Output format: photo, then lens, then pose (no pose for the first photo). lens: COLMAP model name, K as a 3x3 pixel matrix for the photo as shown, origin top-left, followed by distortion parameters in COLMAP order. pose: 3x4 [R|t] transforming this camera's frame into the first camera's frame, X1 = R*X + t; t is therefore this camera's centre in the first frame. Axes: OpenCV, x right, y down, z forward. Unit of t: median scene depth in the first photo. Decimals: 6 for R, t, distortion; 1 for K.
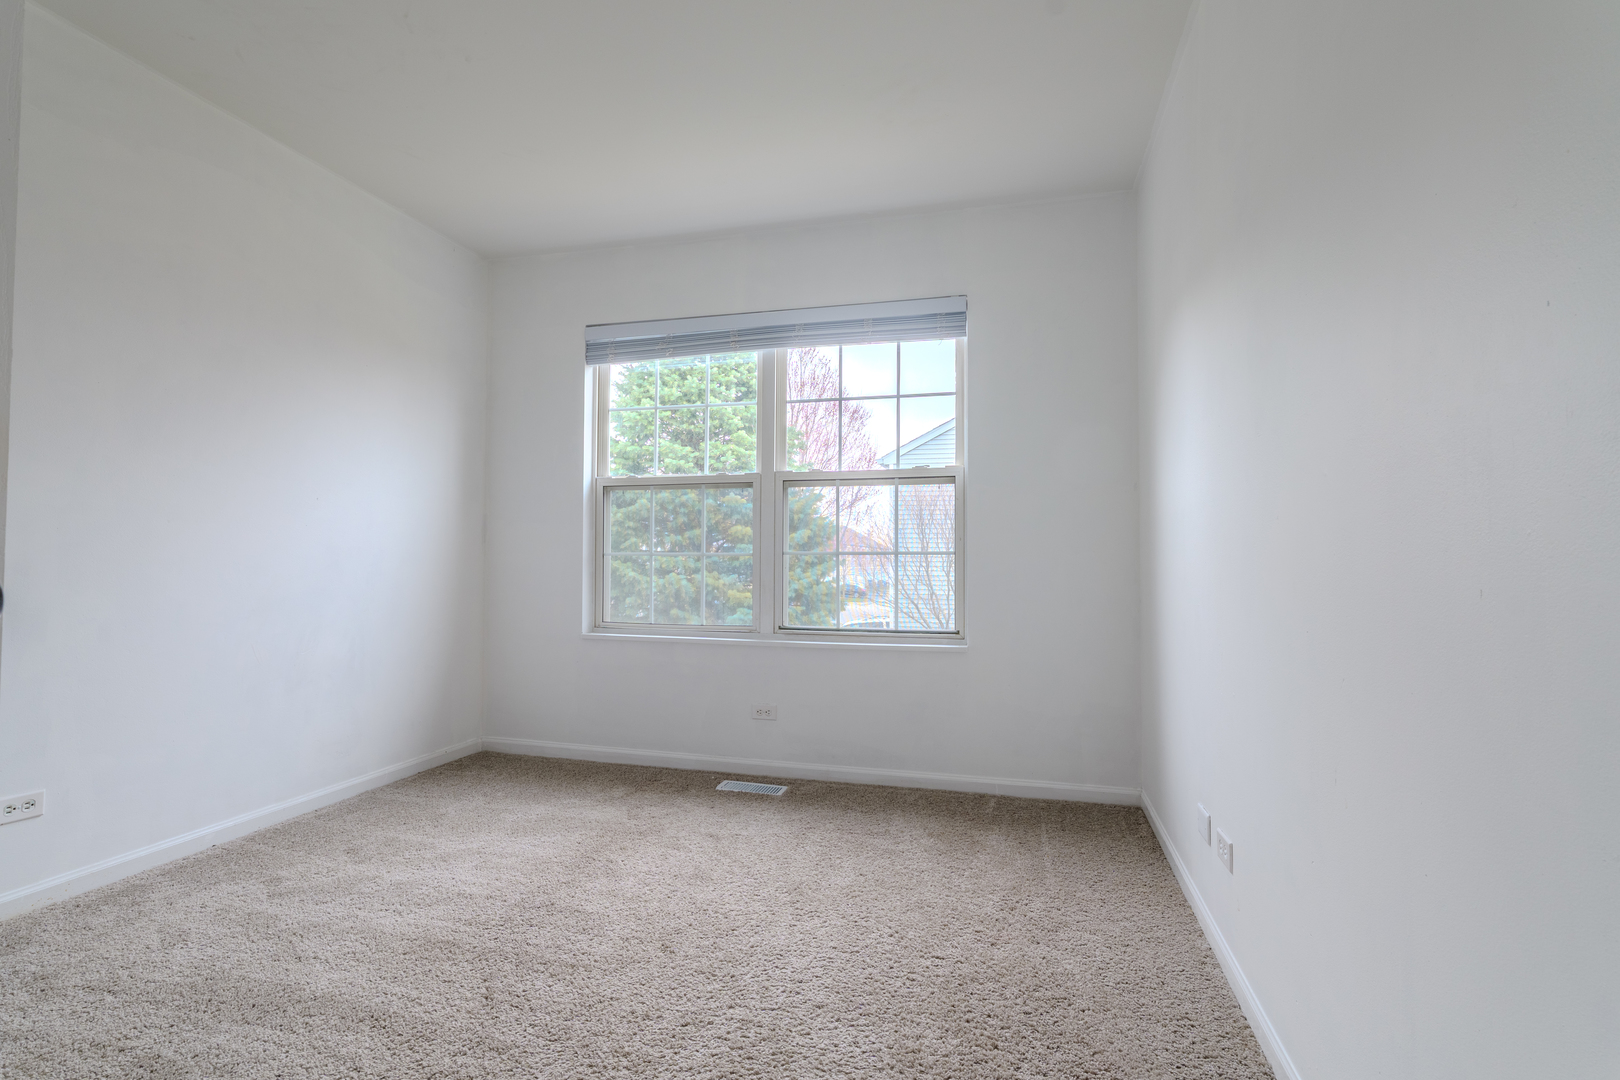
lens RADIAL K [[784.0, 0, 808.1], [0, 784.0, 543.5], [0, 0, 1]] dist [0.001845, 0.000017]
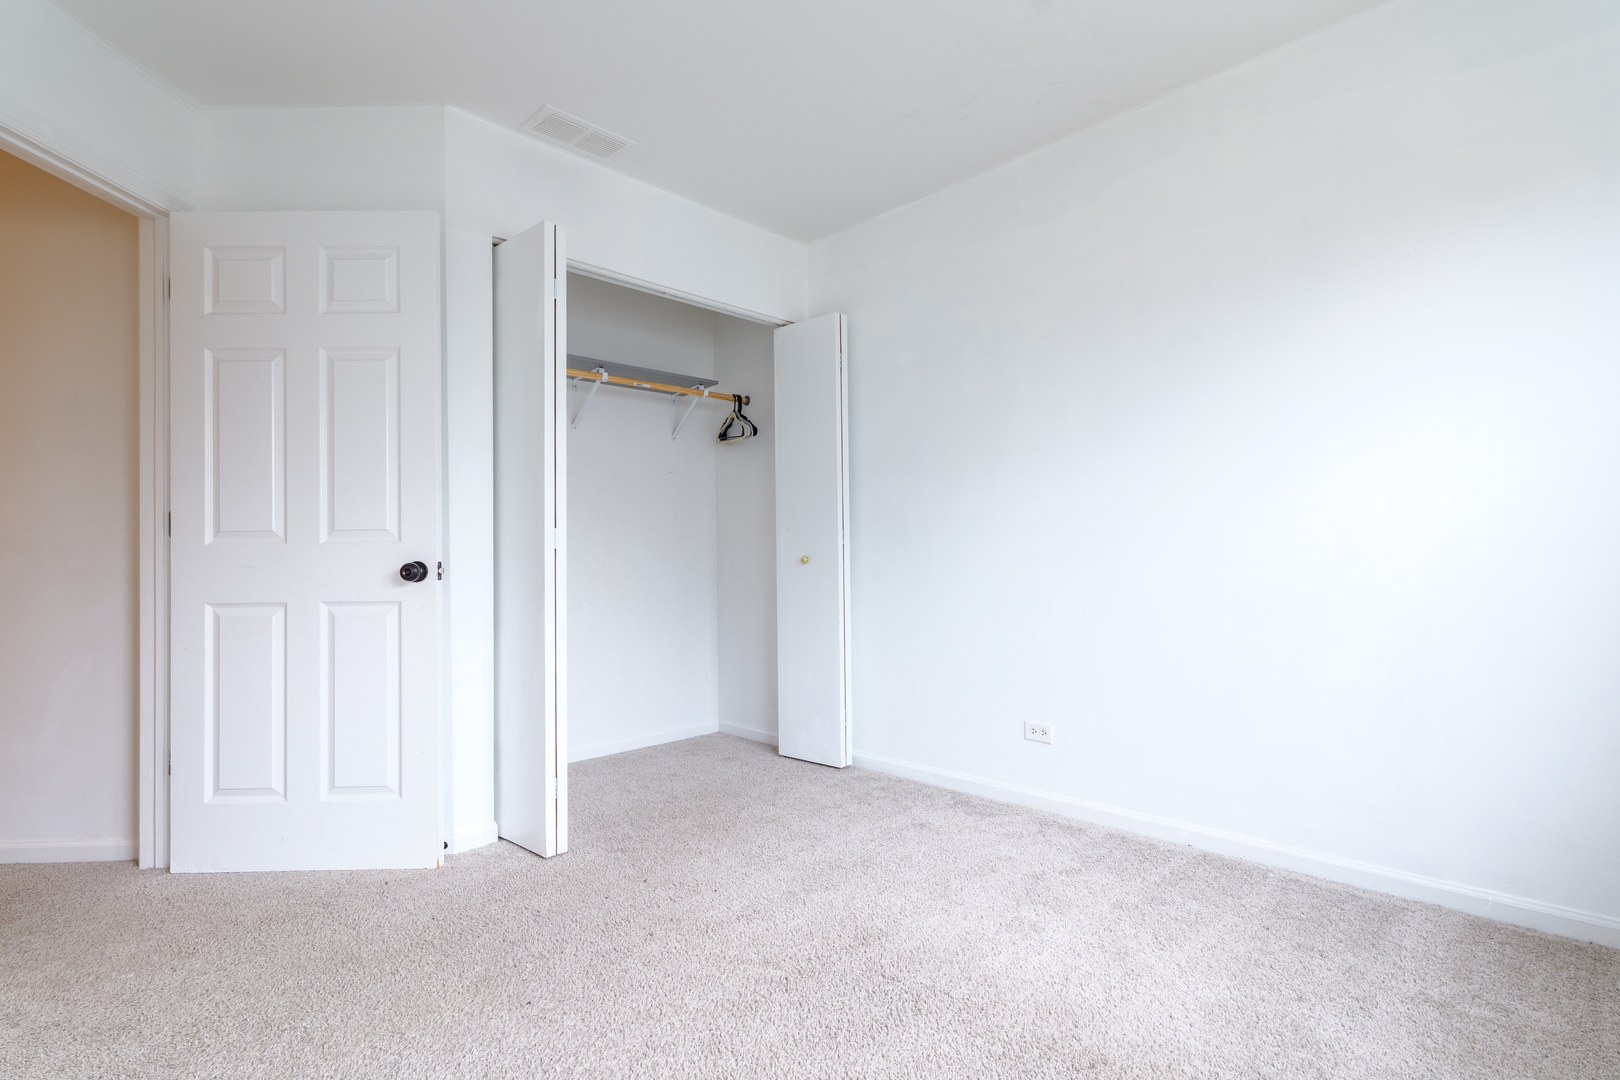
lens RADIAL K [[784.0, 0, 811.5], [0, 784.0, 541.8], [0, 0, 1]] dist [0.001845, 0.000017]
pose [[-0.450724, -0.001660, -0.892662, 0.319777], [0.018000, 0.999778, -0.010948, 0.006585], [0.892482, -0.021003, -0.450594, 0.987064]]
